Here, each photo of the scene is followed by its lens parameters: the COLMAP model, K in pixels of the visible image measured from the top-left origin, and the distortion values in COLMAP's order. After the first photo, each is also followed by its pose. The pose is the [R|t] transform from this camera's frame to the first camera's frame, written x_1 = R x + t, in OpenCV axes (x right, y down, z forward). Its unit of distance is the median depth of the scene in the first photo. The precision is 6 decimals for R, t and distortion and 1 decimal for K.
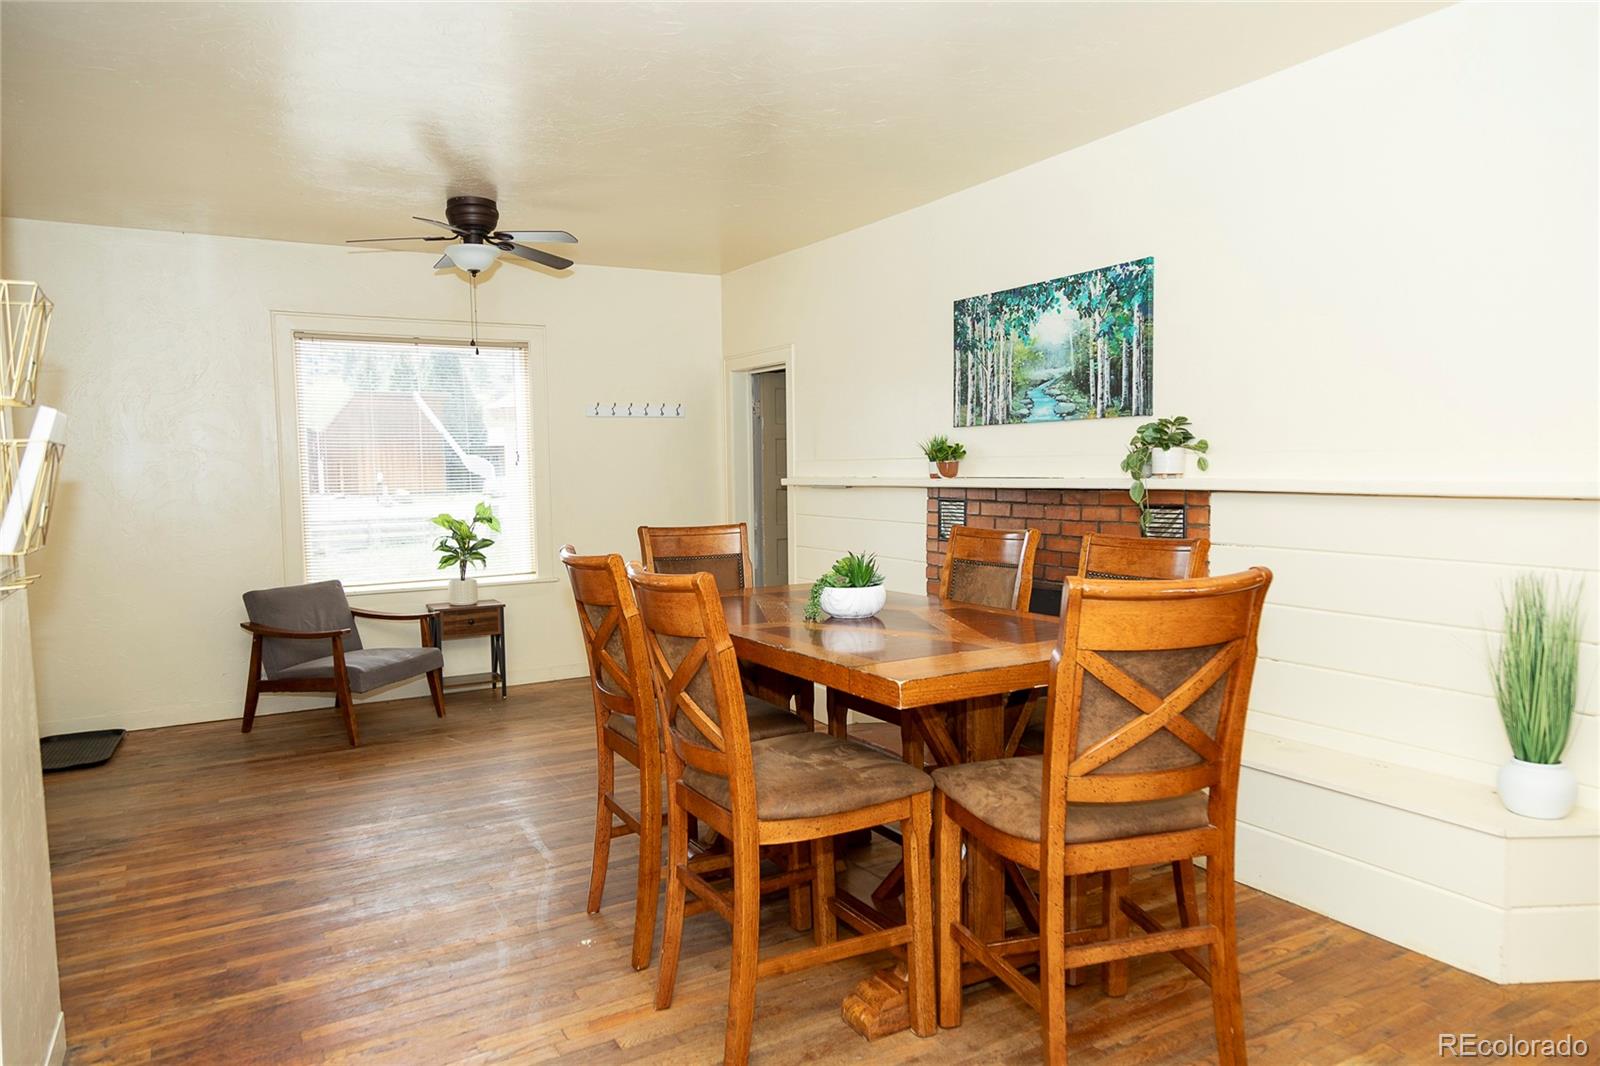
lens RADIAL K [[1087.0, 0, 801.6], [0, 1087.0, 538.8], [0, 0, 1]] dist [0.021382, -0.006120]
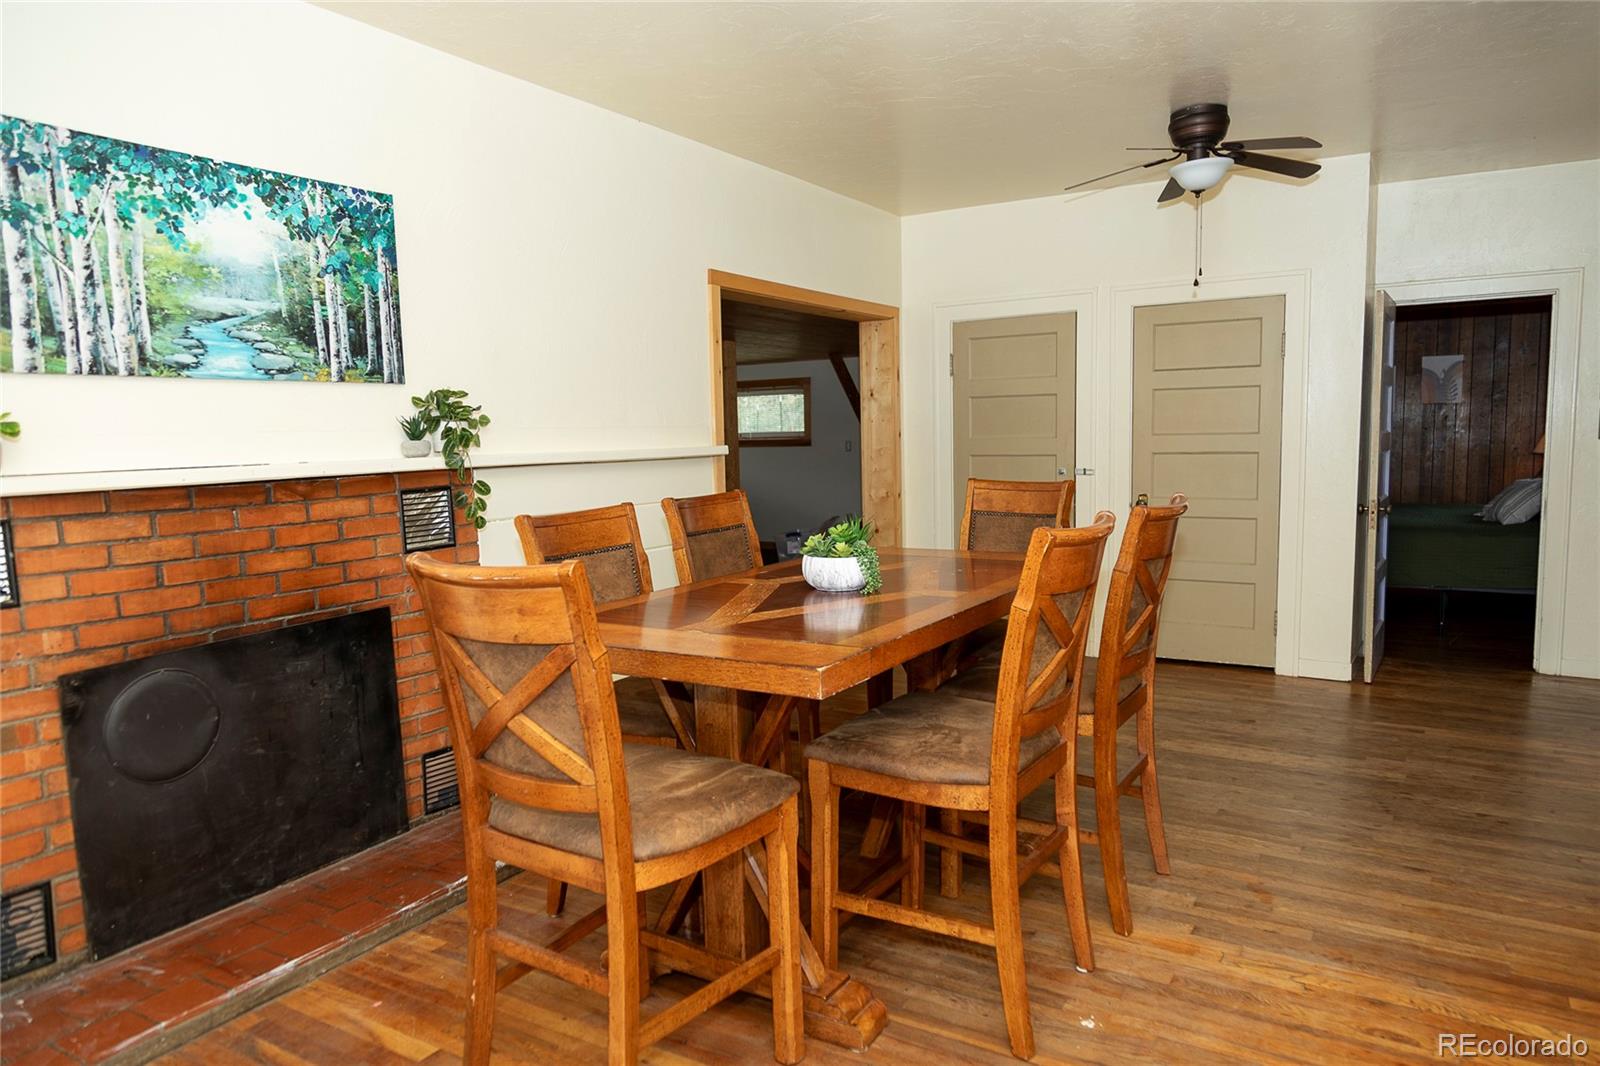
lens RADIAL K [[1087.0, 0, 799.4], [0, 1087.0, 531.3], [0, 0, 1]] dist [0.021382, -0.006120]
pose [[-0.495483, -0.058886, 0.866619, -0.535983], [0.087449, 0.989249, 0.117217, -0.067229], [-0.864204, 0.133864, -0.485006, 1.078844]]
